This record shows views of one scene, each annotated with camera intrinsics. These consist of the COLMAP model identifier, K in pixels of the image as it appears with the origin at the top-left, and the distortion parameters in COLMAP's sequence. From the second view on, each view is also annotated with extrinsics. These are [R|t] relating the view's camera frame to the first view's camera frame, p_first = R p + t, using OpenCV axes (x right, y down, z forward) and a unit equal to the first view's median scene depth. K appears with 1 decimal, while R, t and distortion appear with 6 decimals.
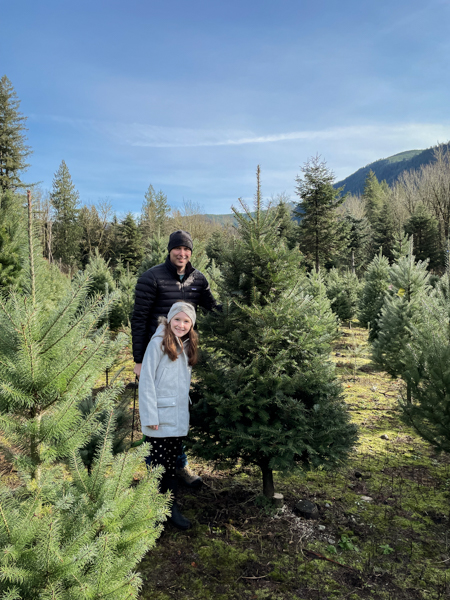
lens RADIAL K [[439.8, 0, 224.0], [0, 439.8, 297.5], [0, 0, 1]] dist [0.009869, 0.002704]
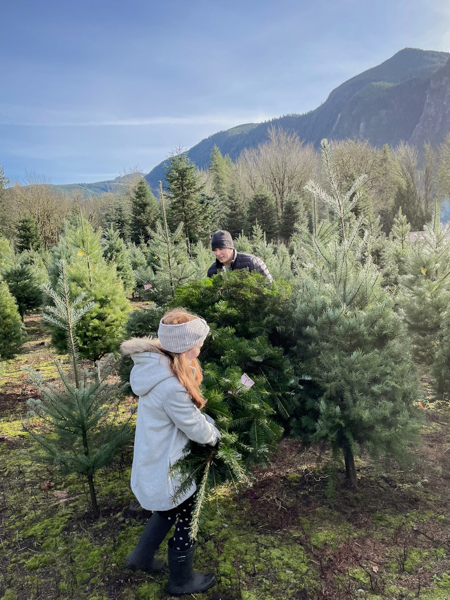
lens RADIAL K [[439.8, 0, 225.3], [0, 439.8, 301.9], [0, 0, 1]] dist [0.009869, 0.002704]
pose [[0.943506, -0.076878, 0.322312, -0.060075], [0.053052, 0.995213, 0.082079, 0.000891], [-0.327079, -0.060342, 0.943068, -0.122705]]
